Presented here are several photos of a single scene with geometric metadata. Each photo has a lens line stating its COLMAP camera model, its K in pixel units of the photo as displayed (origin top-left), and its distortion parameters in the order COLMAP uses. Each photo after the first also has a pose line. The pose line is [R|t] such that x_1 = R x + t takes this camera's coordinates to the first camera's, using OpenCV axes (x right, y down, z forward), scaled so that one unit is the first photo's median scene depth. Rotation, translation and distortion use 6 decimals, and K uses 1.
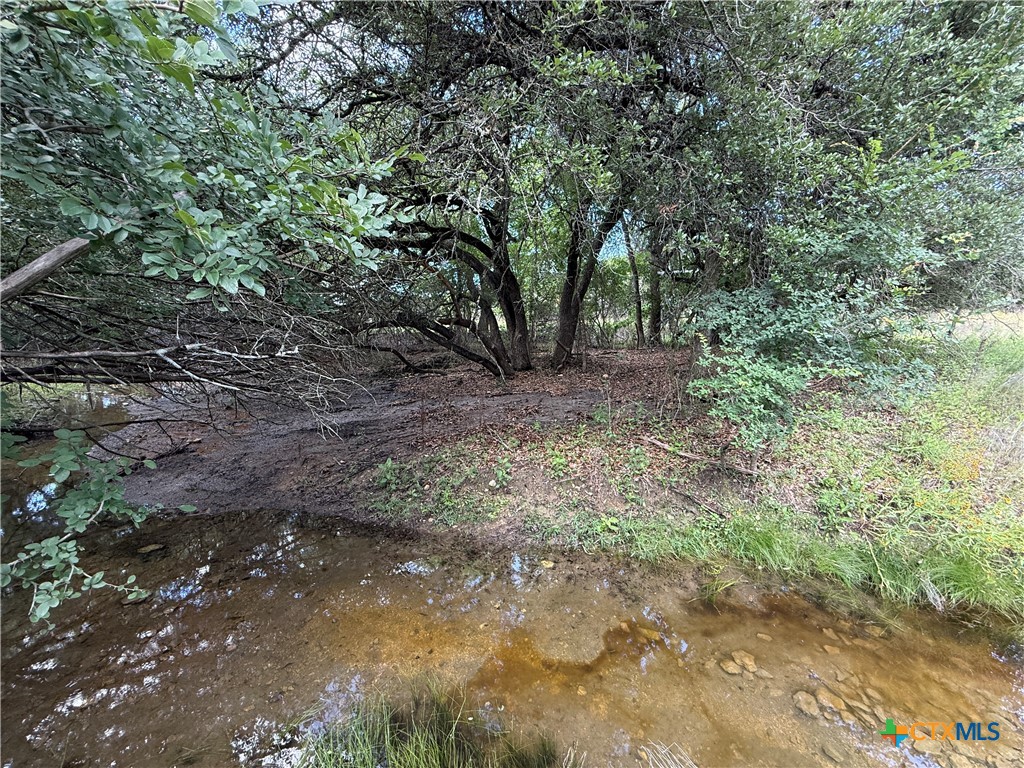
lens RADIAL K [[409.1, 0, 514.1], [0, 409.1, 385.5], [0, 0, 1]] dist [0.002946, -0.000173]
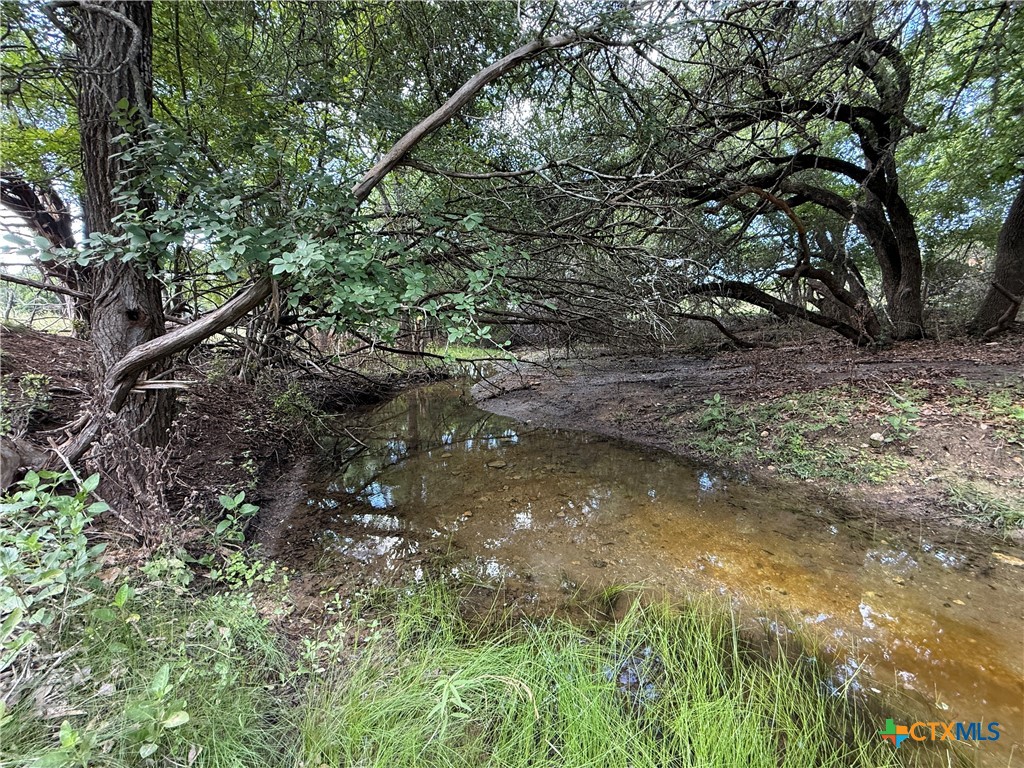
lens RADIAL K [[409.1, 0, 513.5], [0, 409.1, 387.2], [0, 0, 1]] dist [0.002946, -0.000173]
pose [[0.758246, 0.065156, -0.648705, -0.070871], [-0.067488, 0.997493, 0.021303, 0.172554], [0.648466, 0.027627, 0.760742, 0.065385]]
